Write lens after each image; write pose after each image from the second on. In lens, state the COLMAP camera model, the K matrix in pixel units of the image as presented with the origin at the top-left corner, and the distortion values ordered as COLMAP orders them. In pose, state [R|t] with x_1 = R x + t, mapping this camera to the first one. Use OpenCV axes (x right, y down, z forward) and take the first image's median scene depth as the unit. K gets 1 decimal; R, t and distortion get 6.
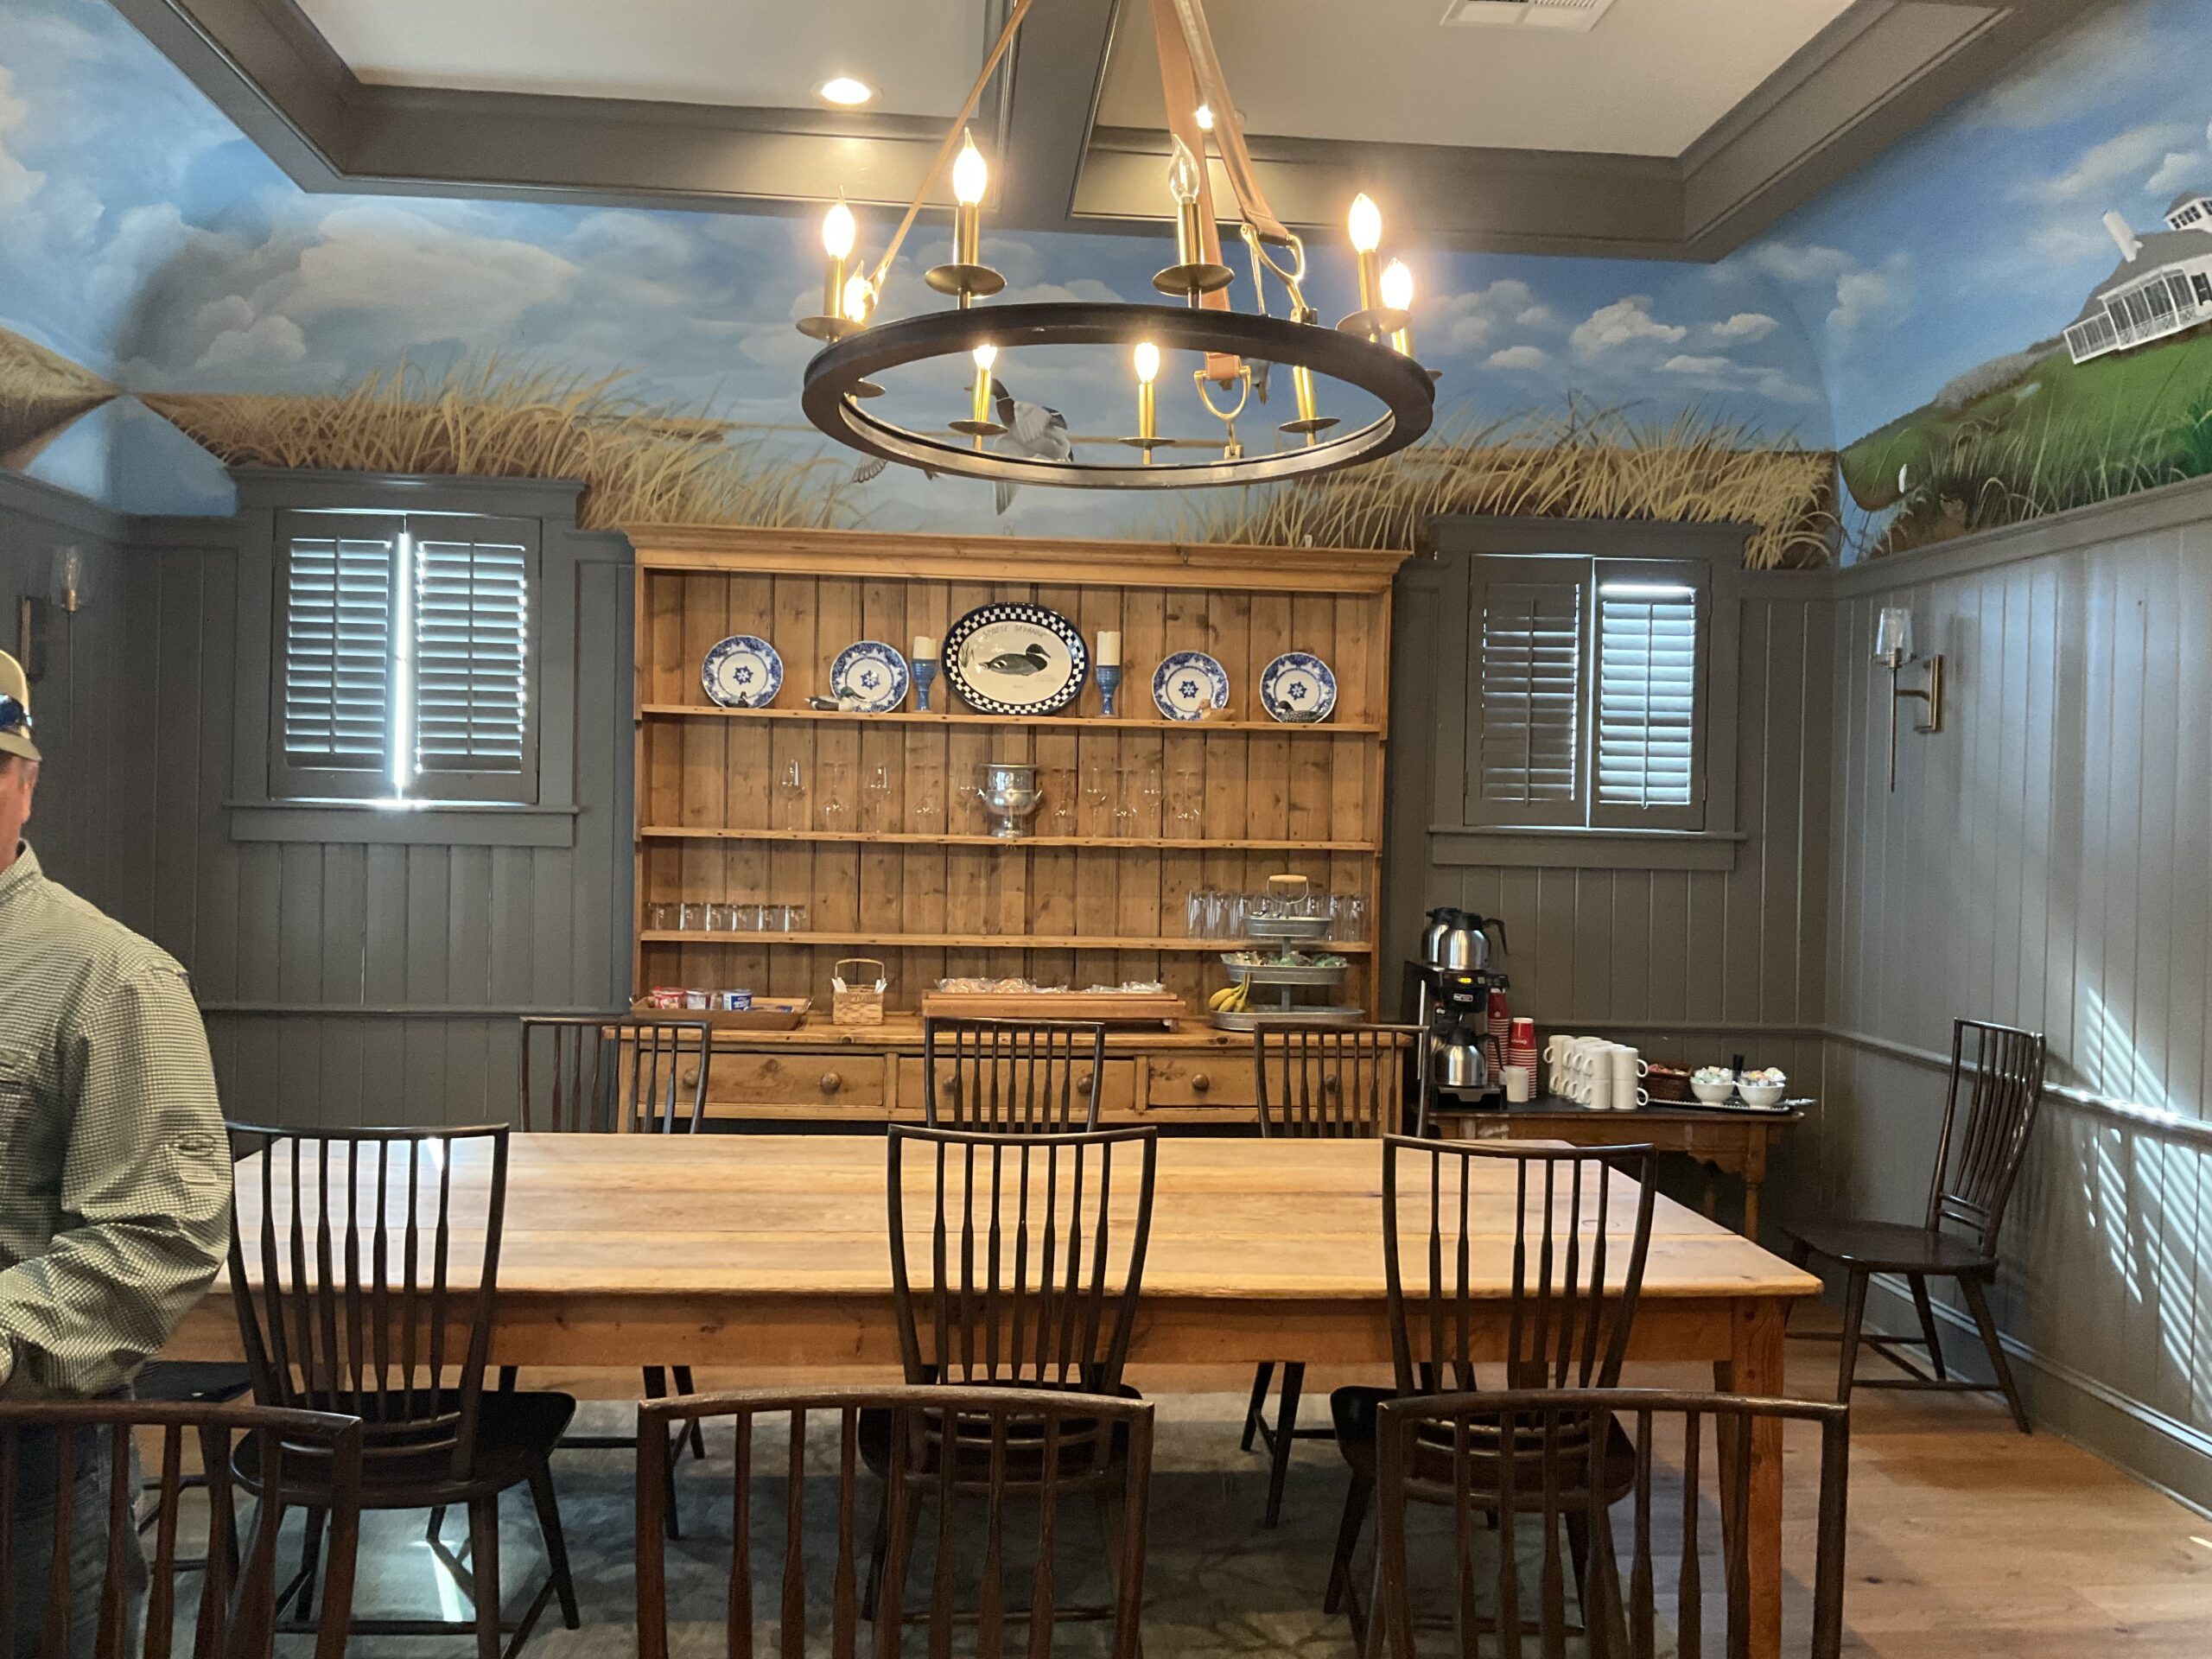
lens RADIAL K [[1839.1, 0, 1096.7], [0, 1839.1, 829.3], [0, 0, 1]] dist [0.079416, -0.148930]
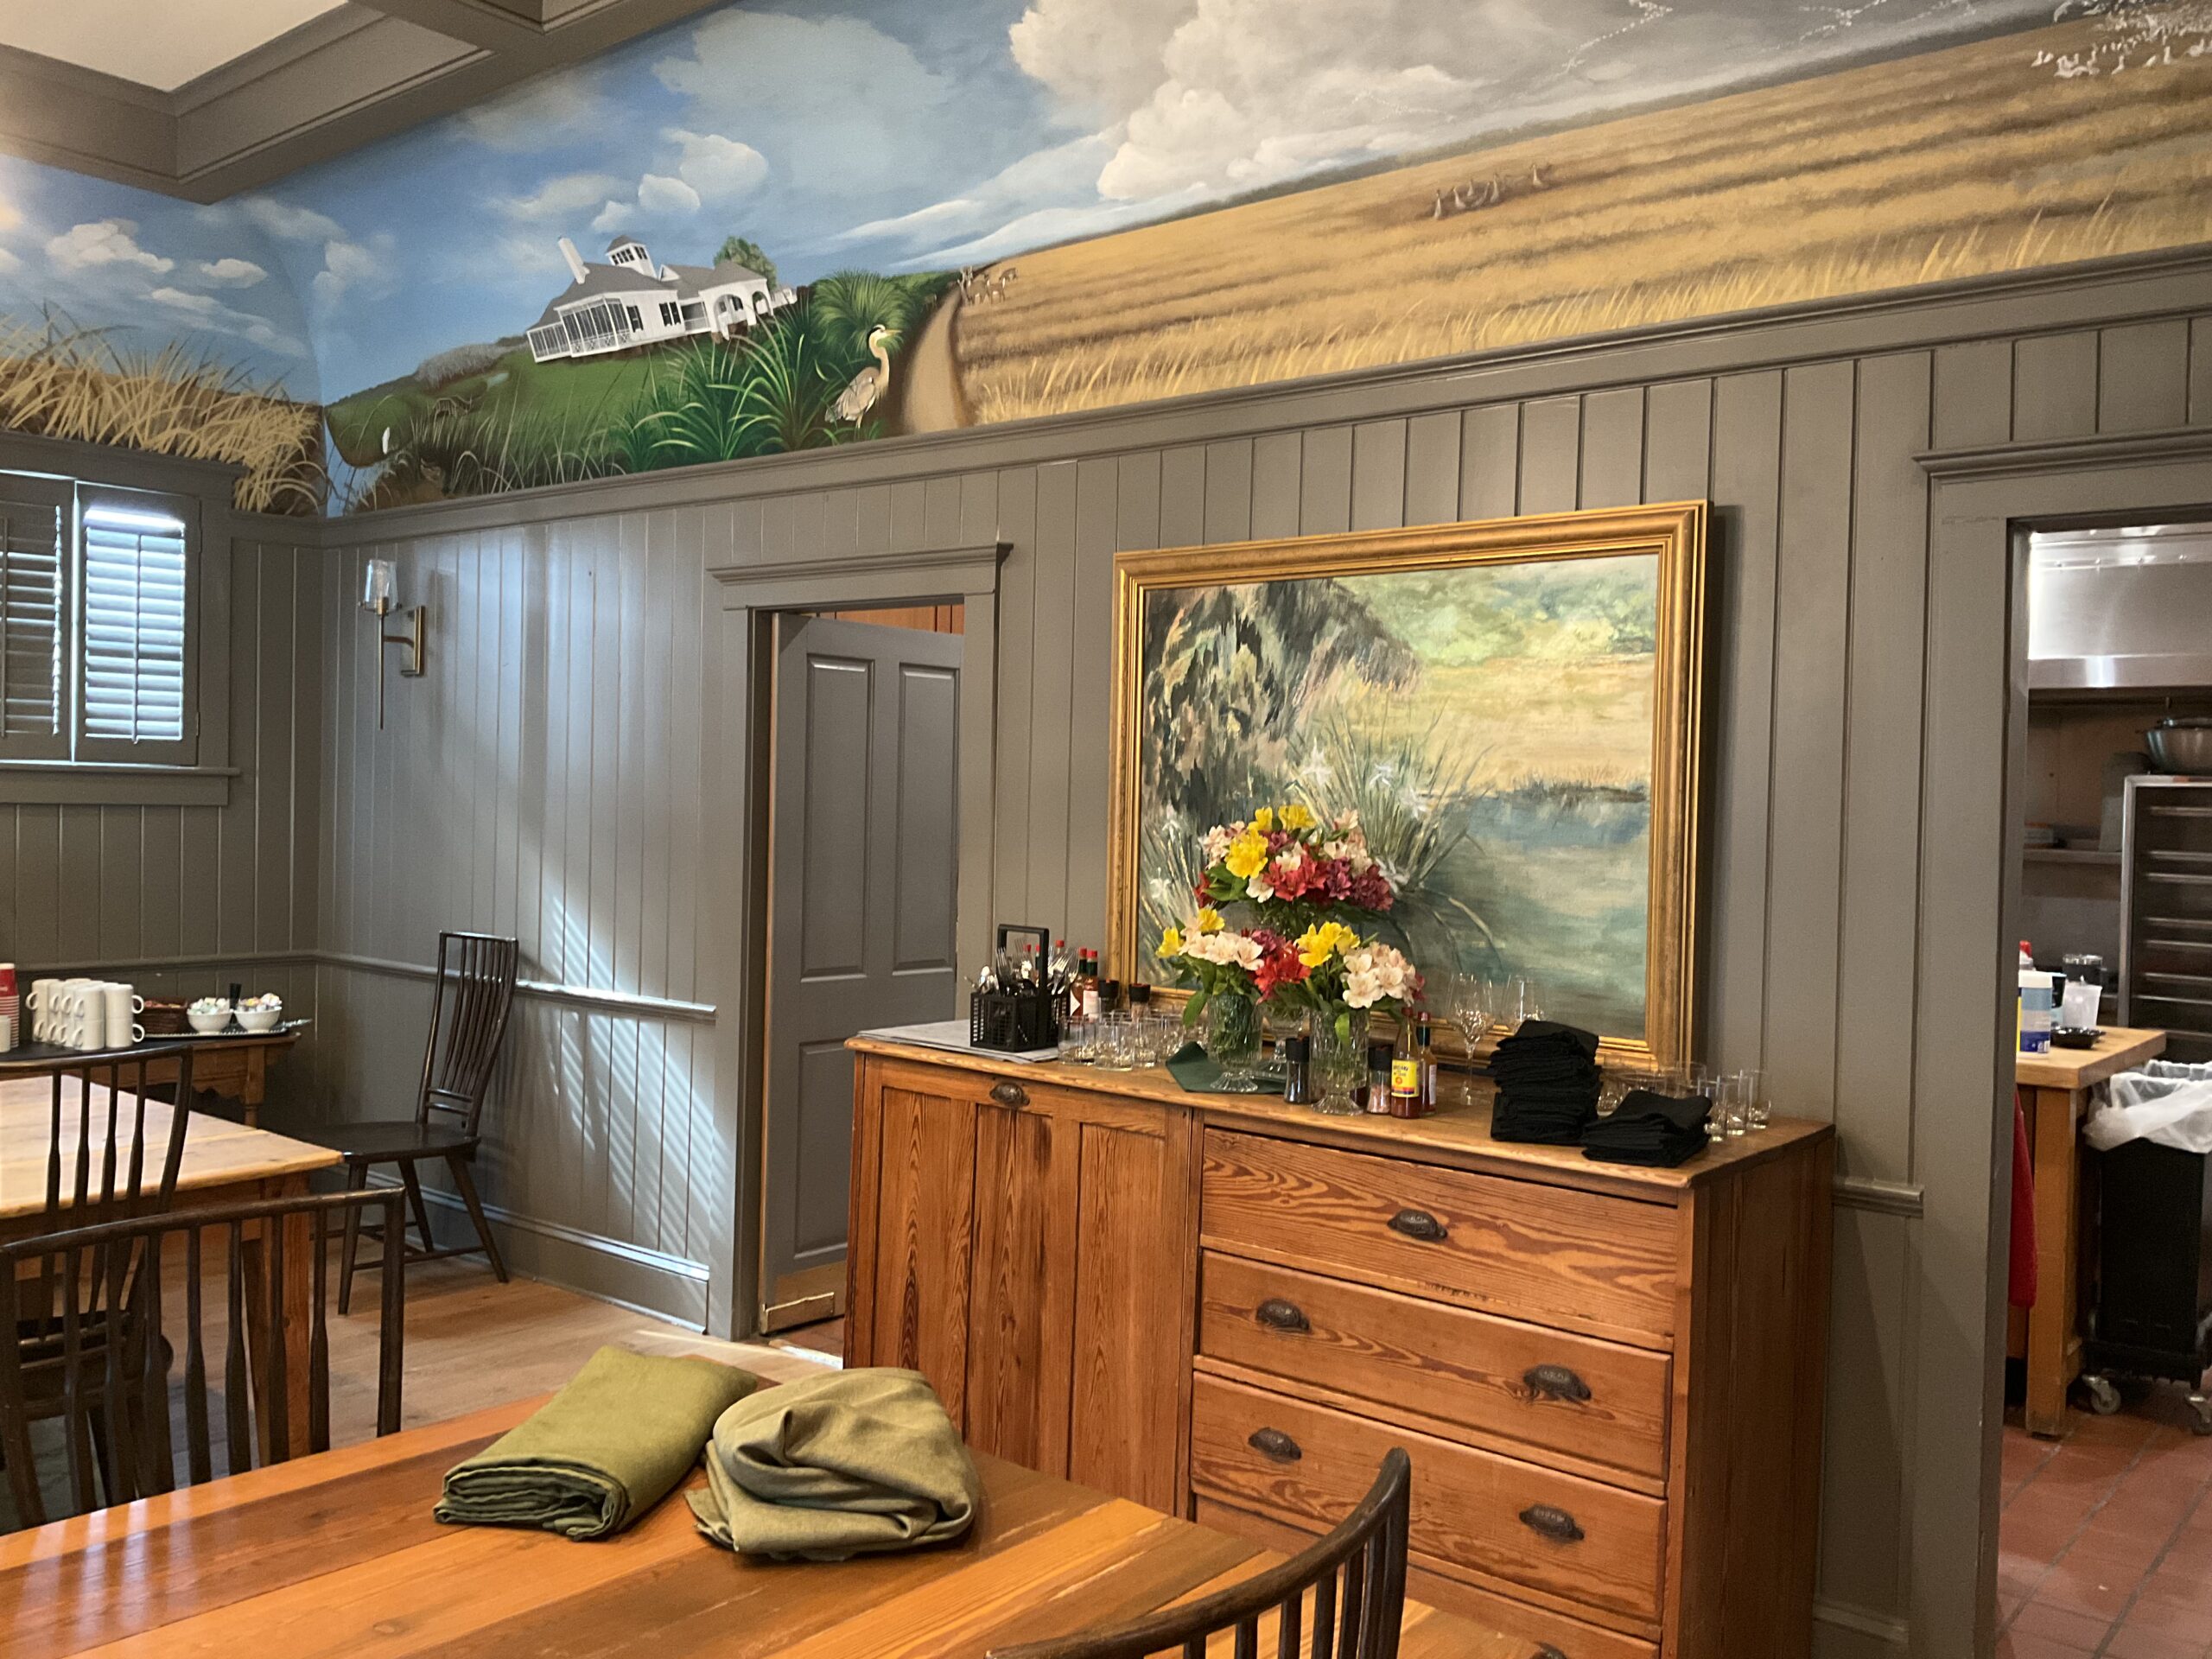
lens RADIAL K [[1839.1, 0, 1080.1], [0, 1839.1, 820.9], [0, 0, 1]] dist [0.079416, -0.148930]
pose [[0.710694, -0.015812, 0.703323, -0.044220], [0.000547, 0.999759, 0.021924, 0.009477], [-0.703501, -0.015197, 0.710532, -0.058747]]
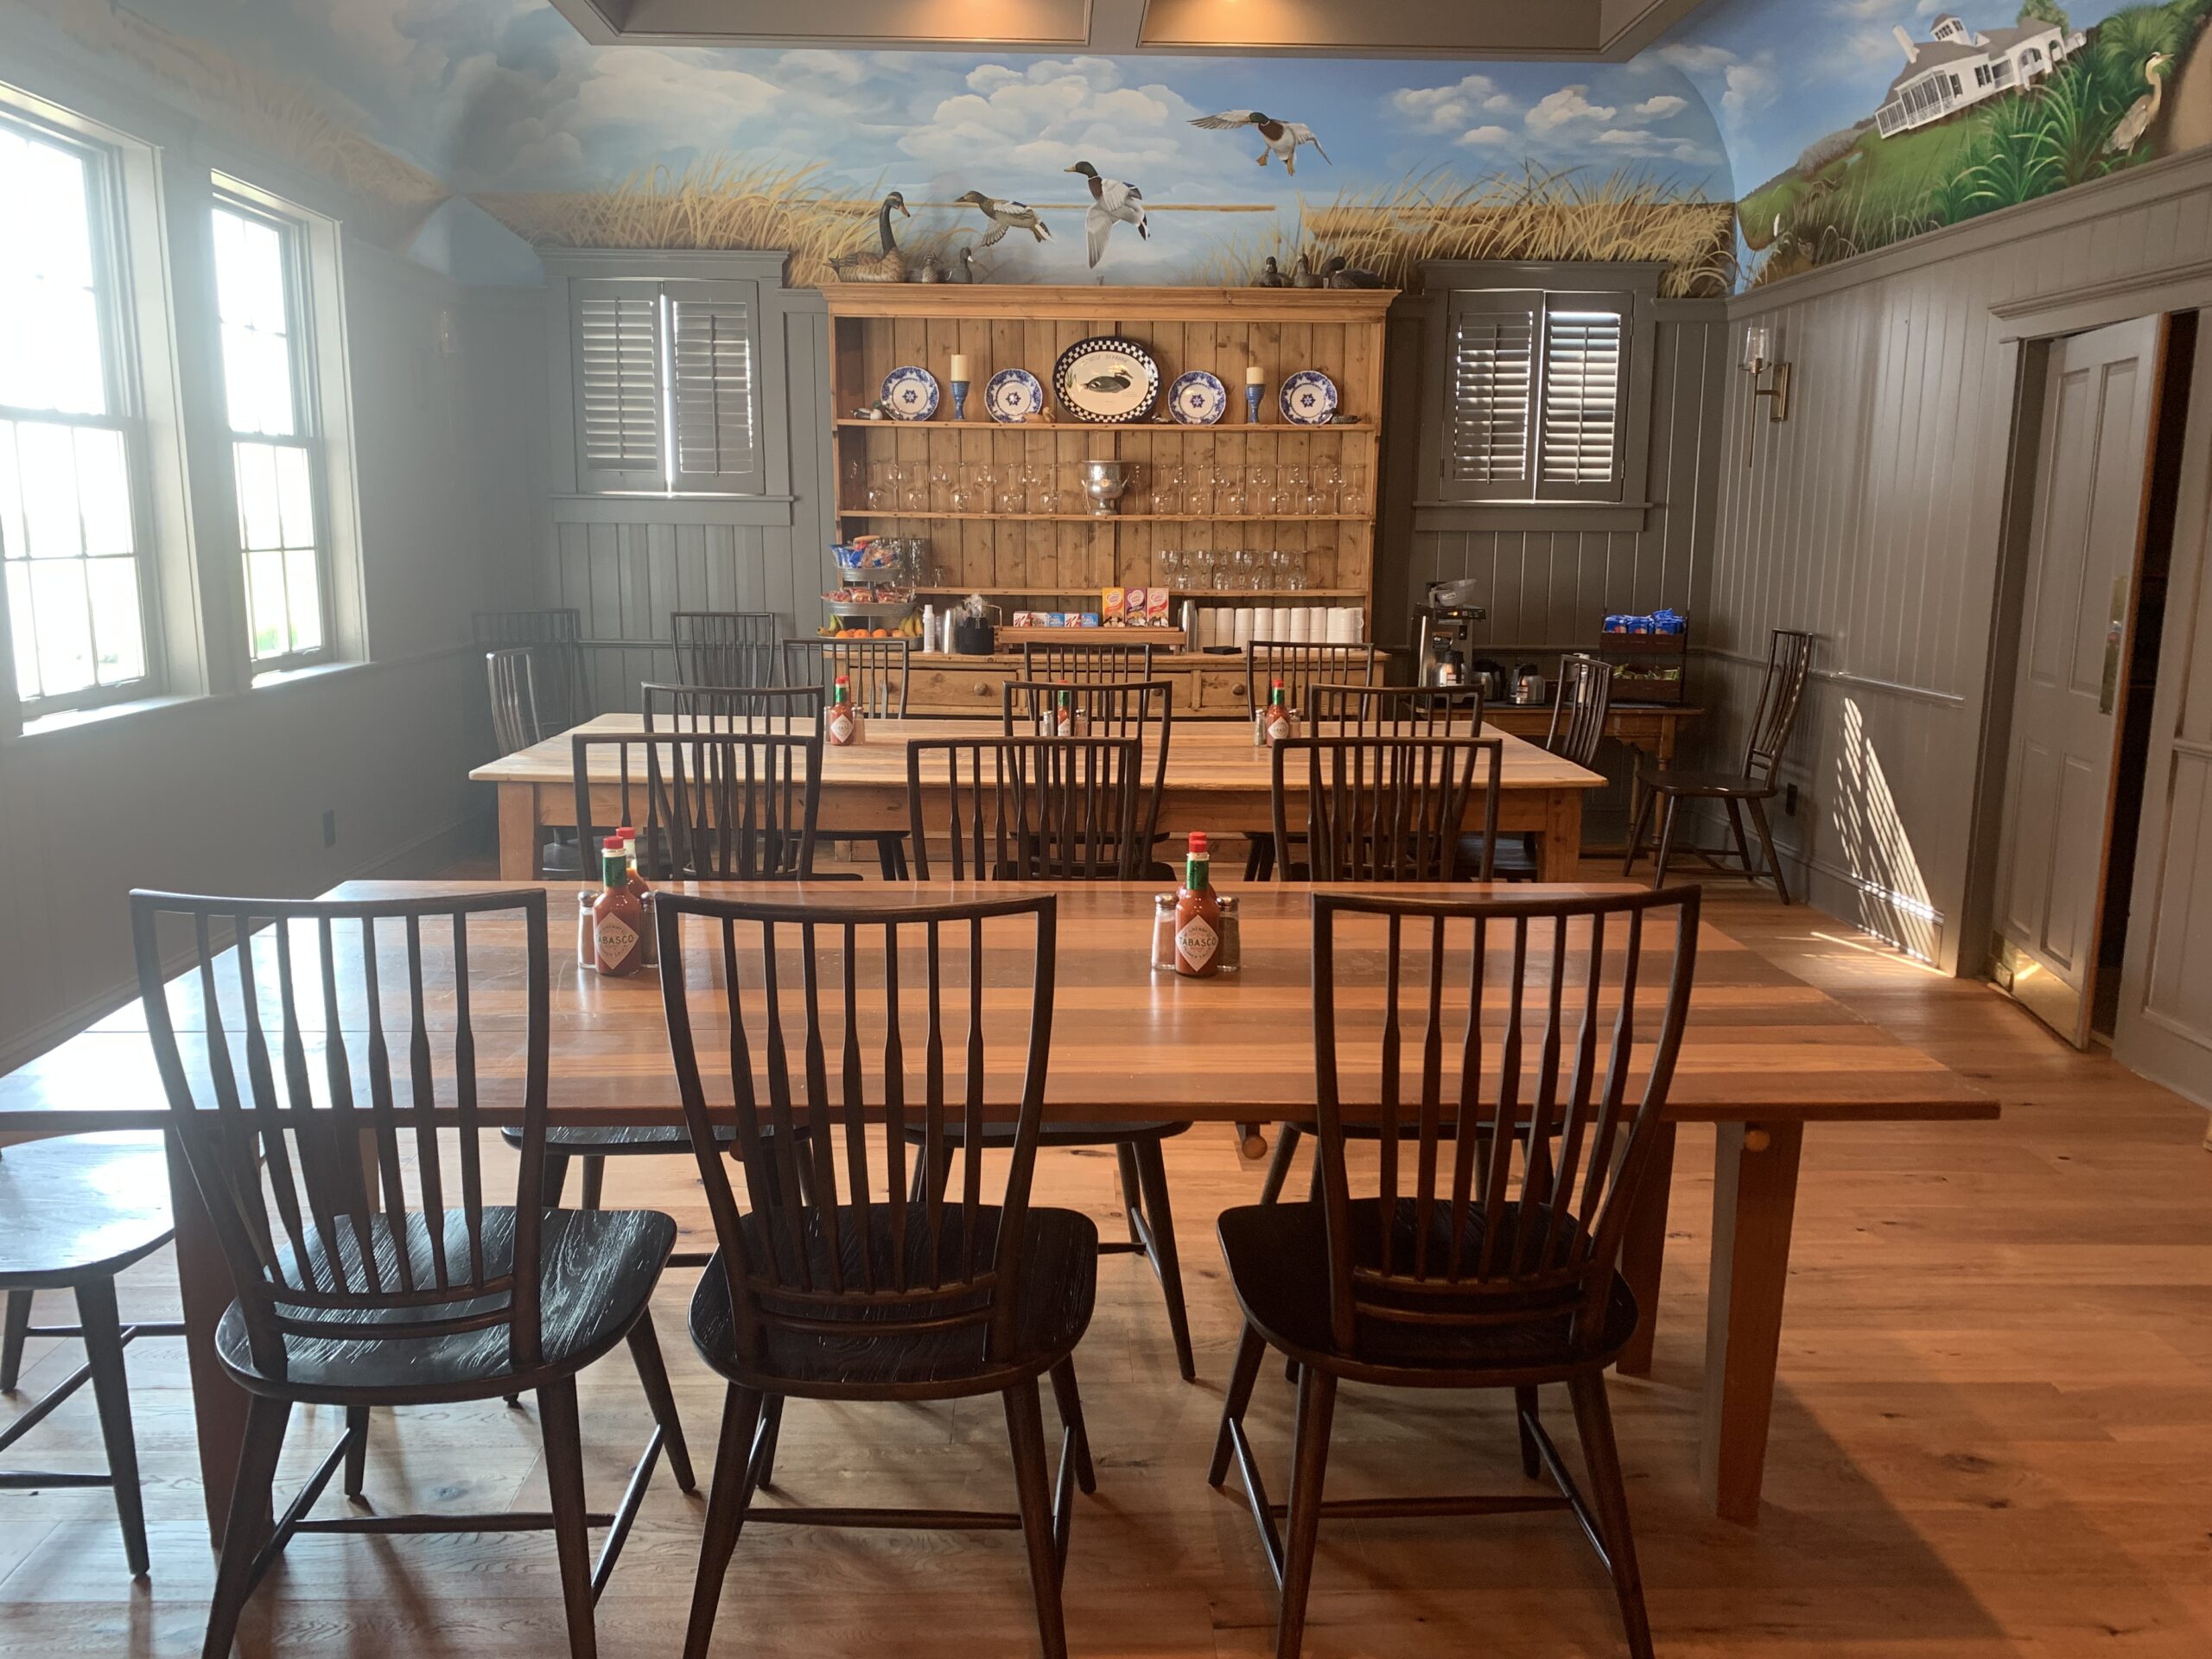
lens RADIAL K [[1674.0, 0, 1092.9], [0, 1674.0, 821.0], [0, 0, 1]] dist [0.007175, -0.009748]
pose [[0.998306, -0.004988, -0.057974, 0.016676], [0.014315, 0.986751, 0.161610, 0.029283], [0.056400, -0.162166, 0.985150, -0.267916]]
